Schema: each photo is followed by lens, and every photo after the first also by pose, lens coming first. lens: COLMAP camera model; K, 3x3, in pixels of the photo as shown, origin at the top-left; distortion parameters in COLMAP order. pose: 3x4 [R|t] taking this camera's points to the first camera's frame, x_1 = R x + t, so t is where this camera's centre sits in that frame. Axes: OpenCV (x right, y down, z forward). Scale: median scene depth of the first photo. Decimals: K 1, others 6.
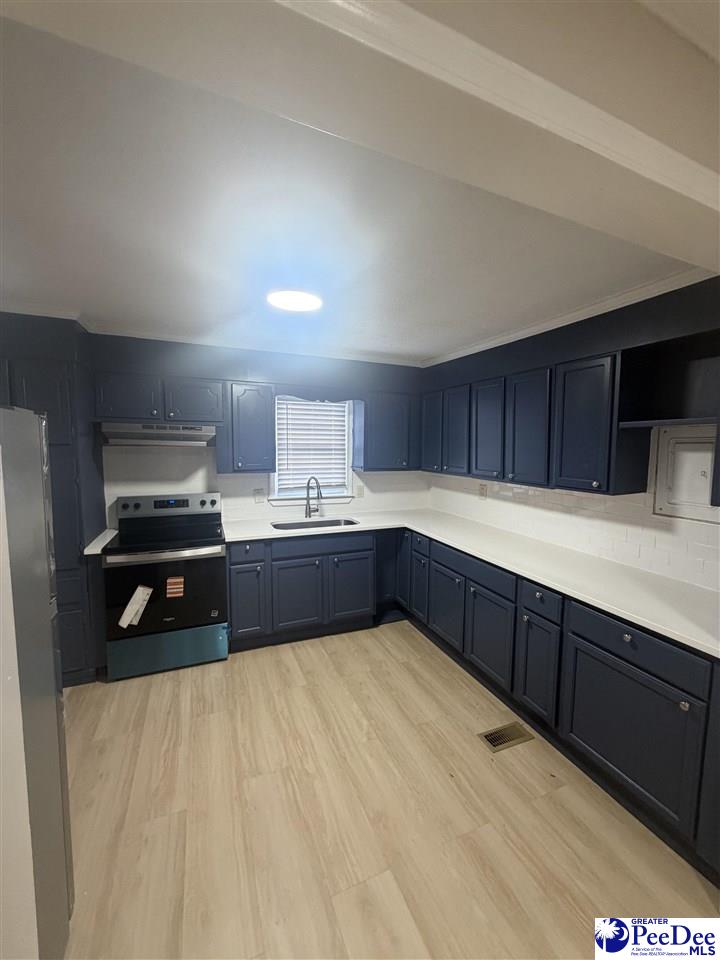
lens RADIAL K [[382.0, 0, 360.0], [0, 382.0, 480.0], [0, 0, 1]] dist [0.001184, 0.000074]
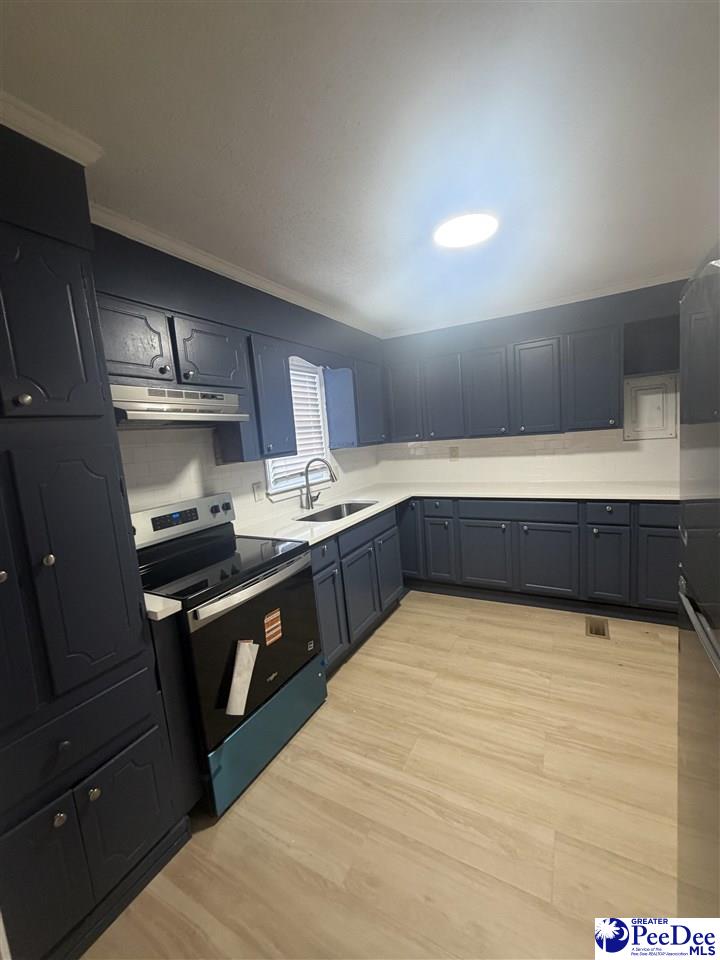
lens RADIAL K [[382.0, 0, 360.0], [0, 382.0, 480.0], [0, 0, 1]] dist [0.001184, 0.000074]
pose [[0.782419, -0.146258, 0.605334, -0.694799], [0.144405, 0.988146, 0.052103, 0.010850], [-0.605779, 0.046647, 0.794264, 0.340956]]
